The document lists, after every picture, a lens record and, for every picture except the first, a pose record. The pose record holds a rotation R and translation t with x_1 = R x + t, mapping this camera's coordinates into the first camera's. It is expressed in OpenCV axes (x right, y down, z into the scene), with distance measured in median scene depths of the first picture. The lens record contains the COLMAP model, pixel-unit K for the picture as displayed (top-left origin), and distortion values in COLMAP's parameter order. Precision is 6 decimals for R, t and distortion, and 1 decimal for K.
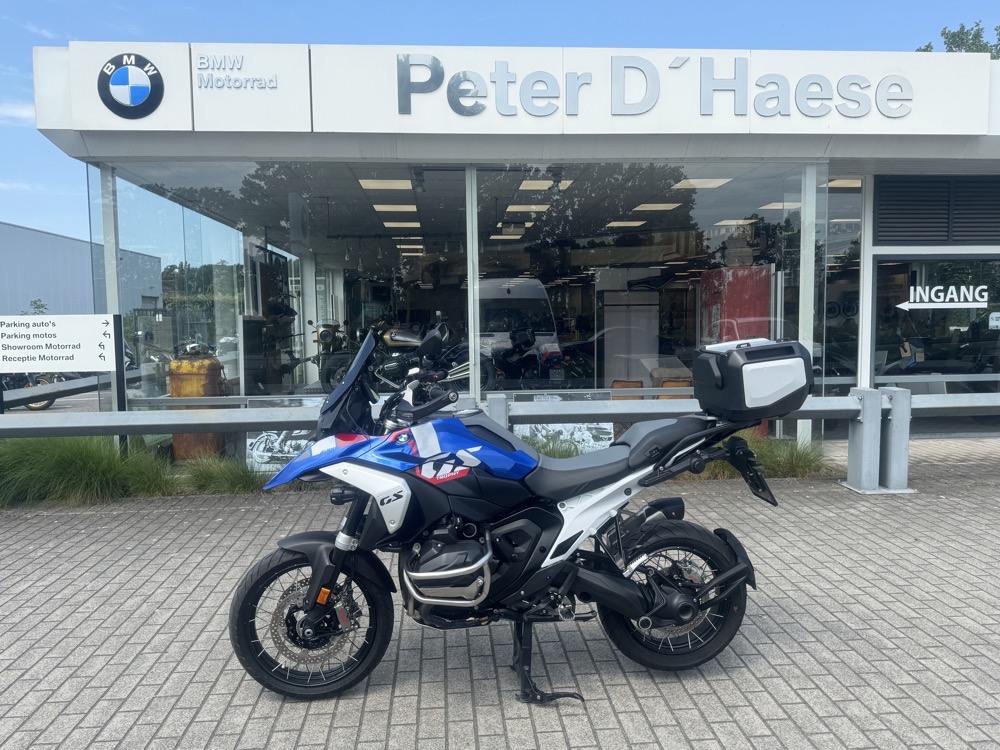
lens RADIAL K [[777.1, 0, 500.0], [0, 777.1, 375.0], [0, 0, 1]] dist [0.100634, -0.158644]
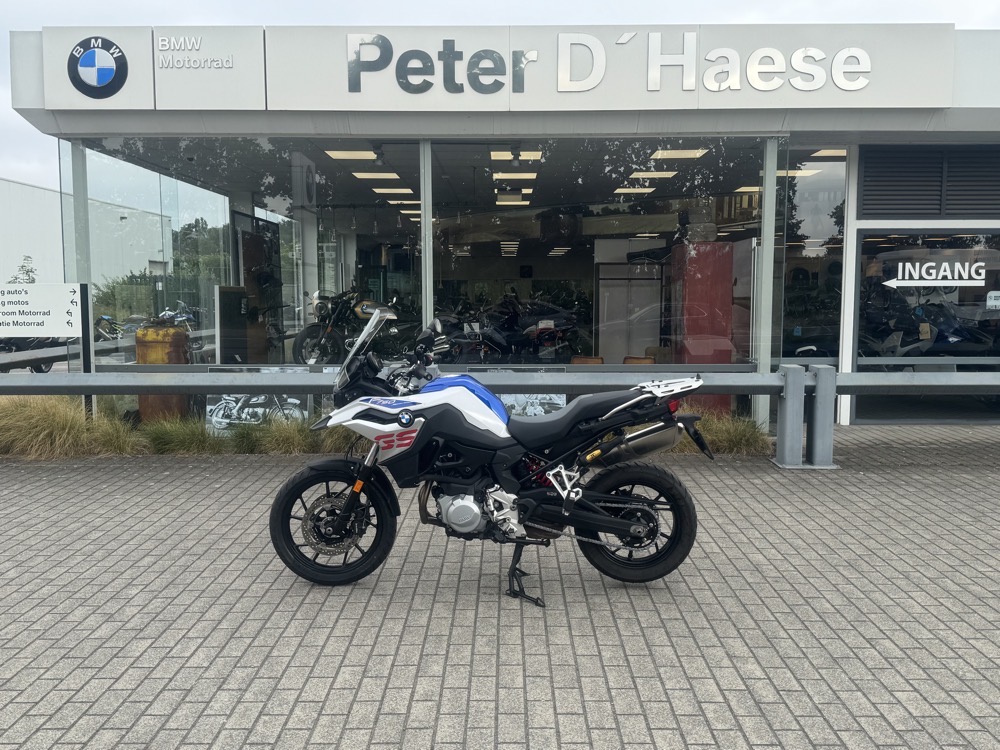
lens RADIAL K [[945.0, 0, 500.0], [0, 945.0, 377.5], [0, 0, 1]] dist [0.180694, -0.385851]
pose [[0.996443, 0.018909, -0.082119, 0.191694], [-0.017400, 0.999667, 0.019051, 0.015780], [0.082452, -0.017555, 0.996440, -0.261582]]
